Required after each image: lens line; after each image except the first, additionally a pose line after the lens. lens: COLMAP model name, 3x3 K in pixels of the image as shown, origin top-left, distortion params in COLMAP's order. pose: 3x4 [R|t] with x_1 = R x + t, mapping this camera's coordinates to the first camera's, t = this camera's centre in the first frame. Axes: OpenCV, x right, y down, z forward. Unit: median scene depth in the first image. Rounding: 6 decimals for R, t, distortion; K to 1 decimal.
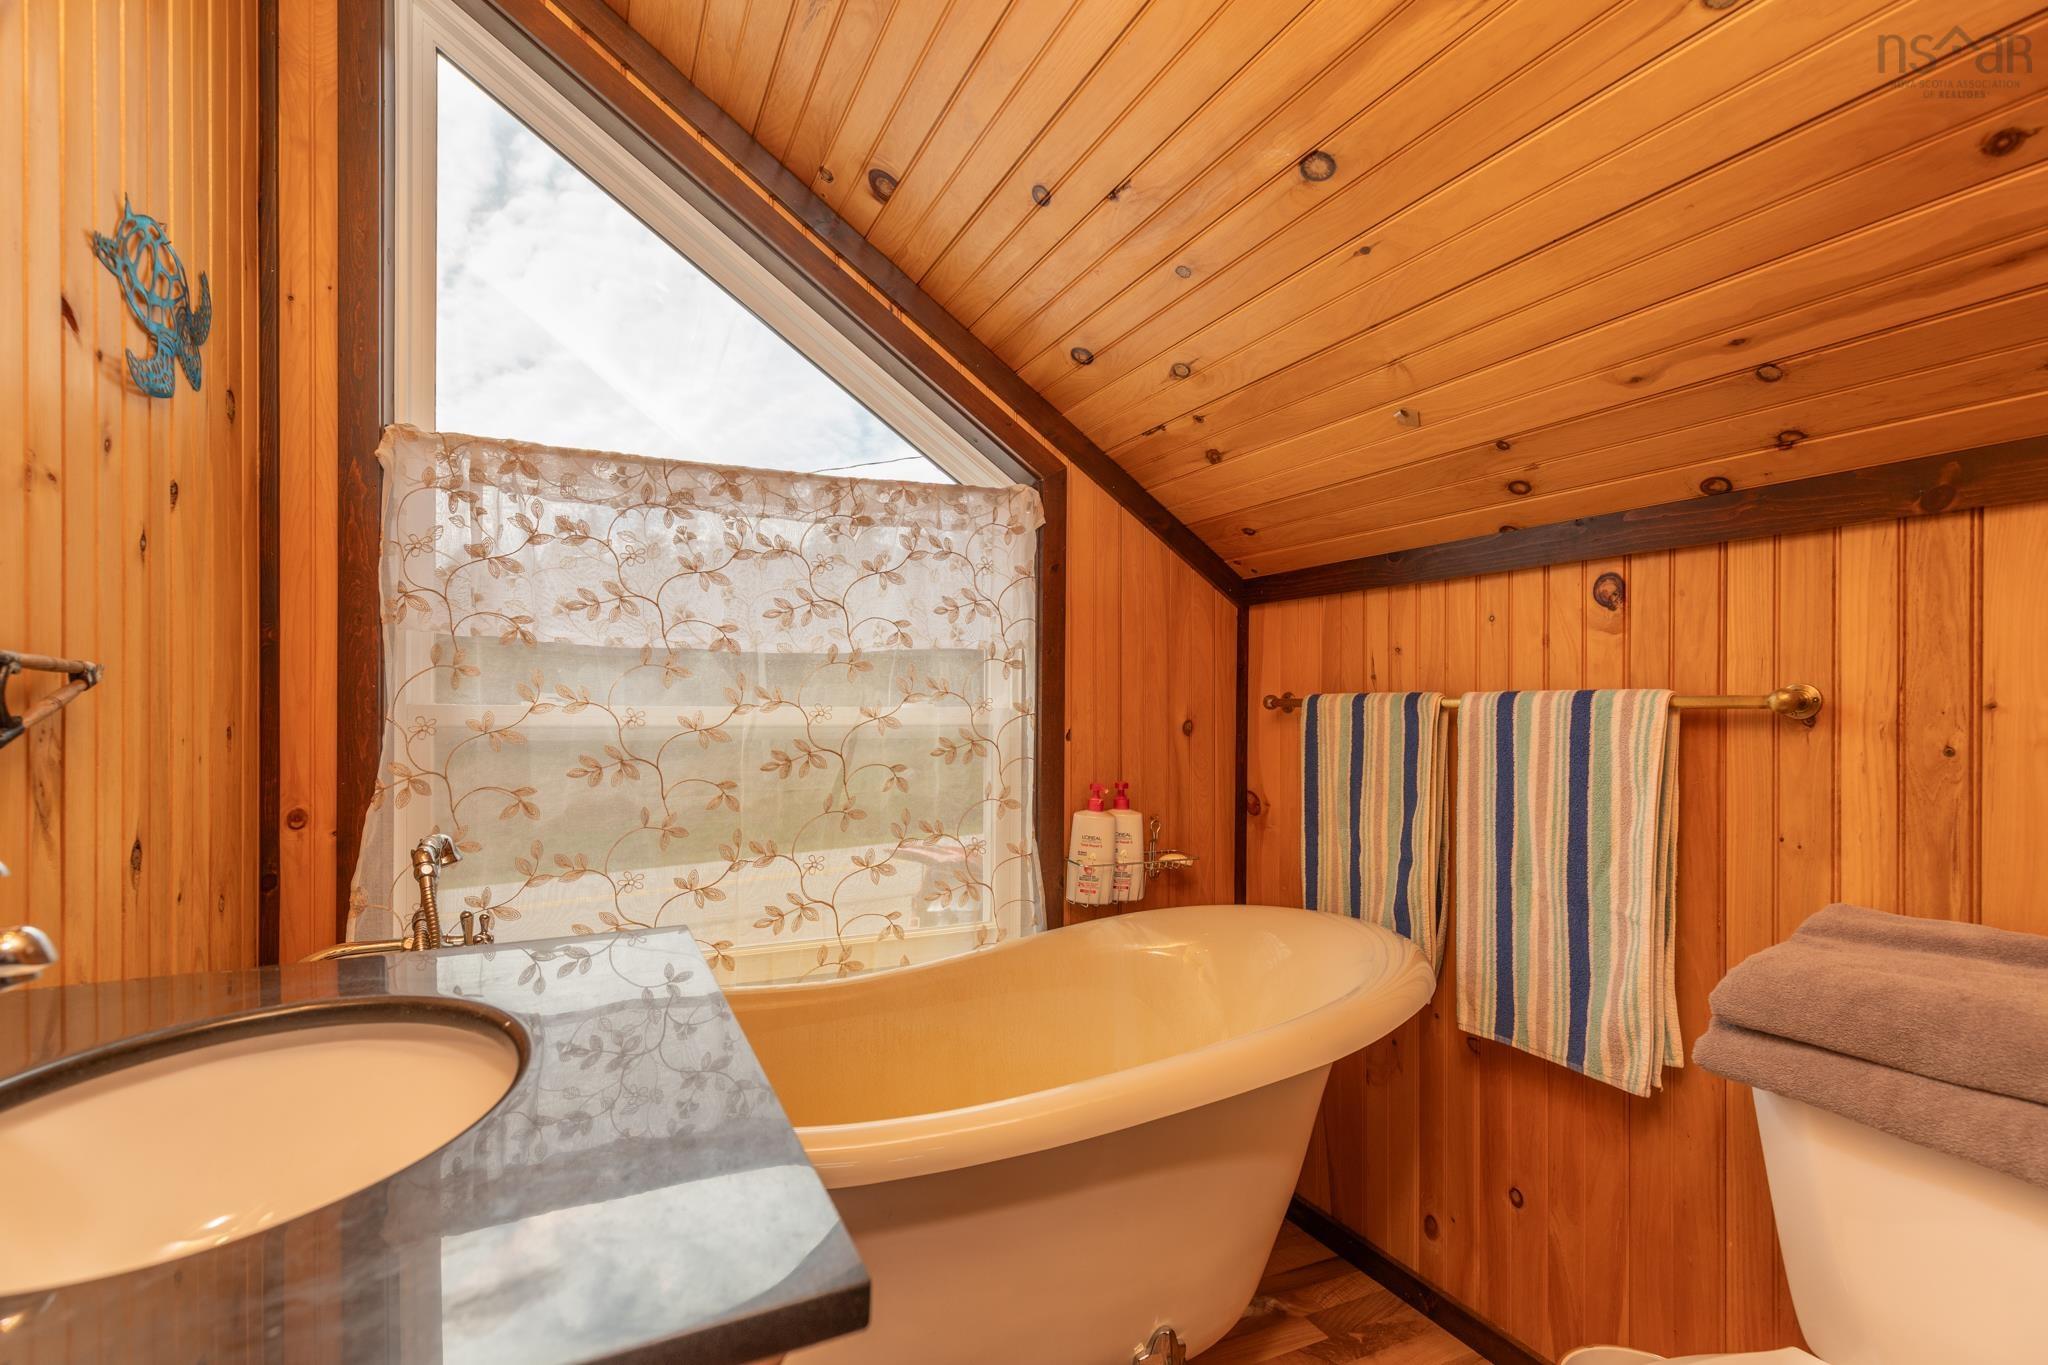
lens RADIAL K [[979.5, 0, 1027.8], [0, 979.5, 695.1], [0, 0, 1]] dist [0.009370, 0.000223]
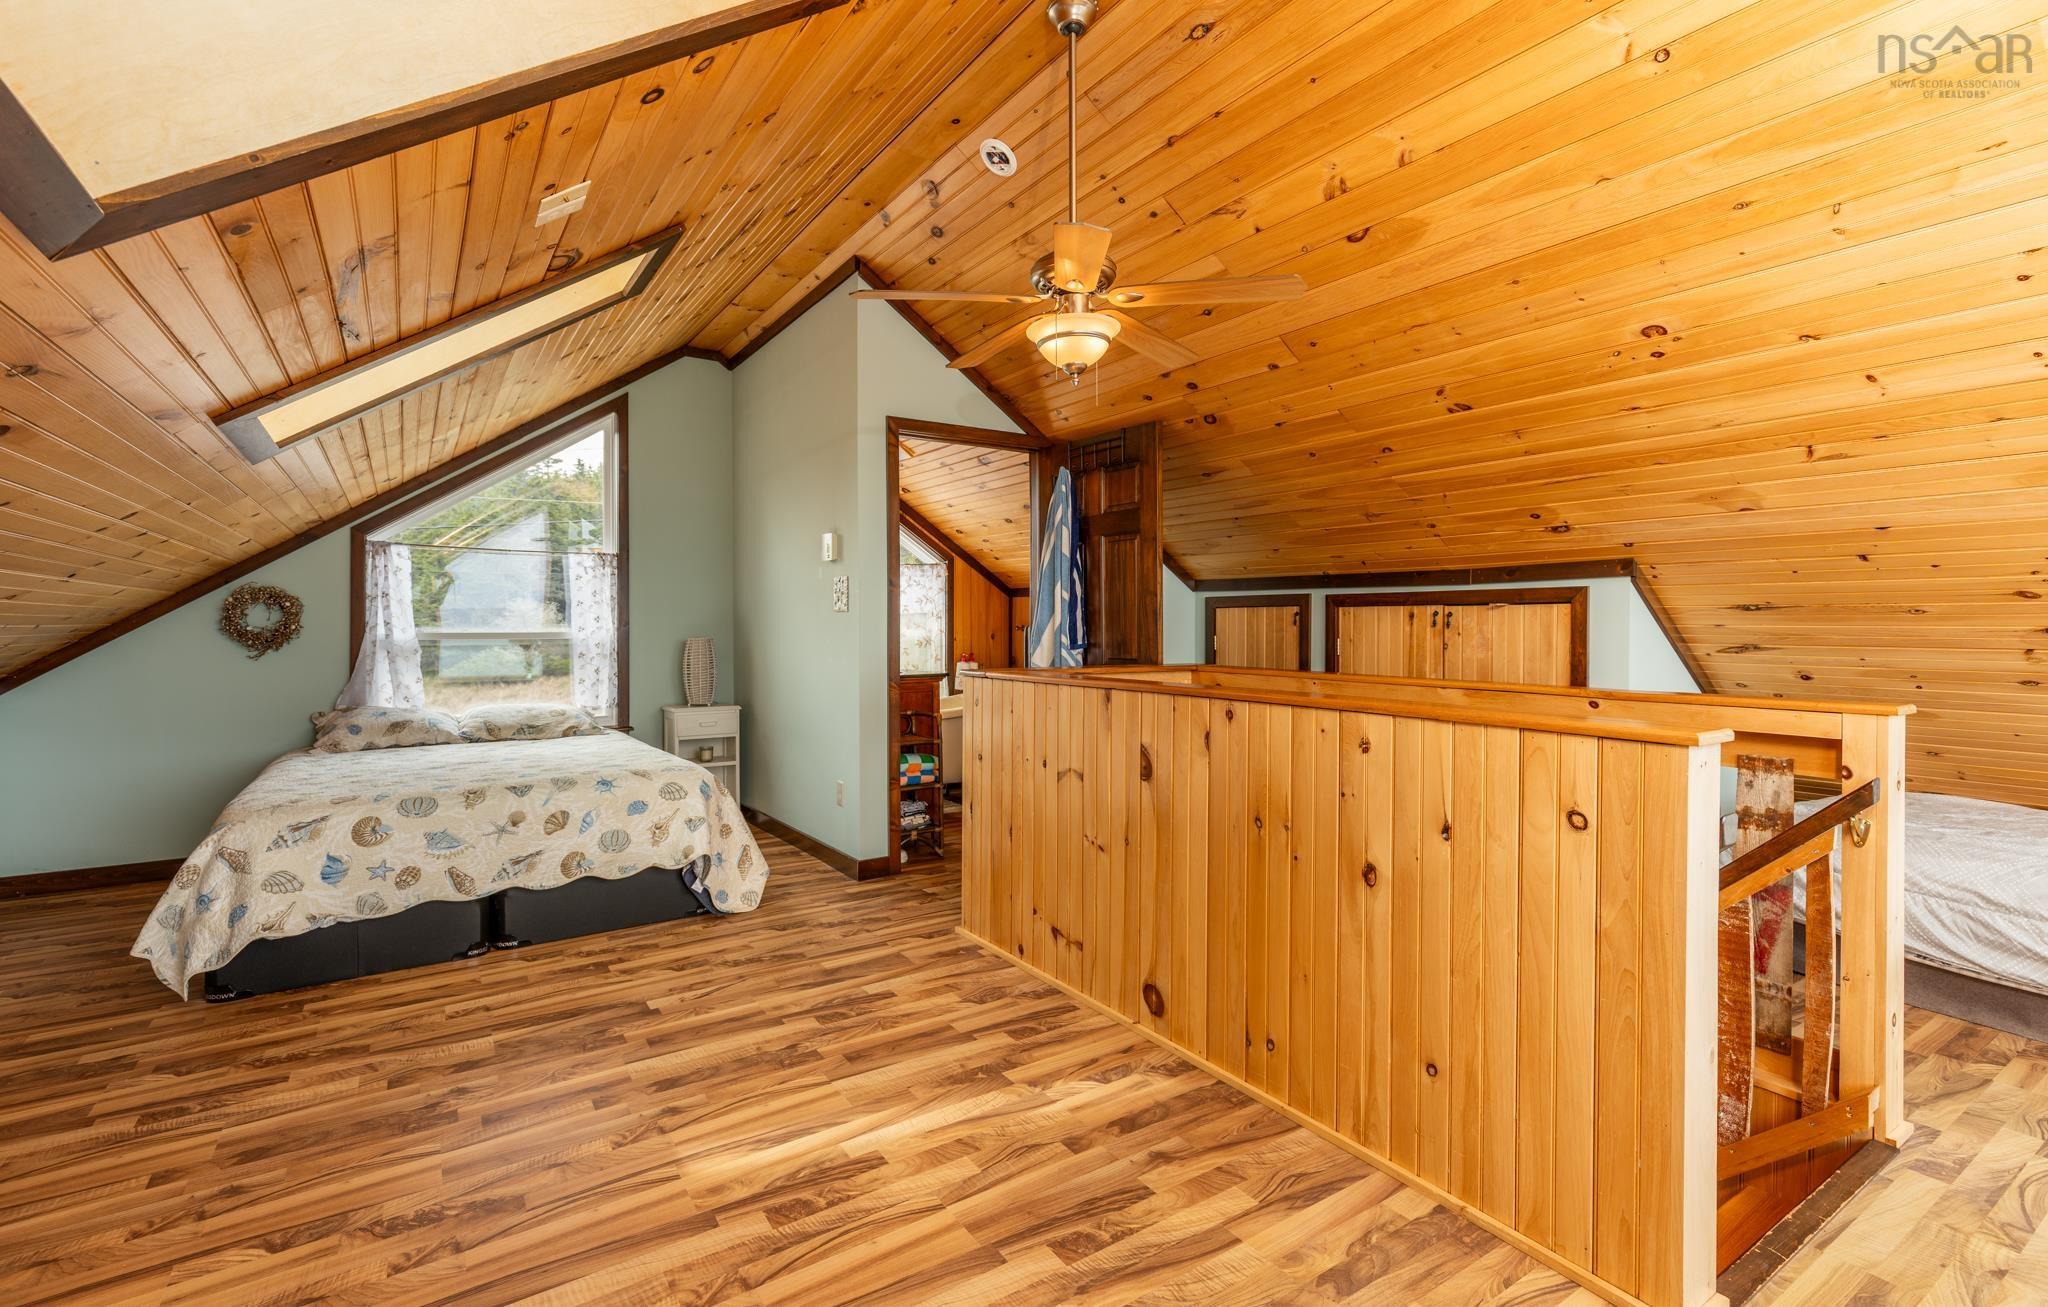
lens RADIAL K [[918.9, 0, 1027.3], [0, 918.9, 643.1], [0, 0, 1]] dist [-0.004412, -0.000418]
pose [[0.985705, -0.012590, 0.168011, -0.239931], [0.008169, 0.999603, 0.026980, -0.024910], [-0.168284, -0.025222, 0.985416, -2.085653]]
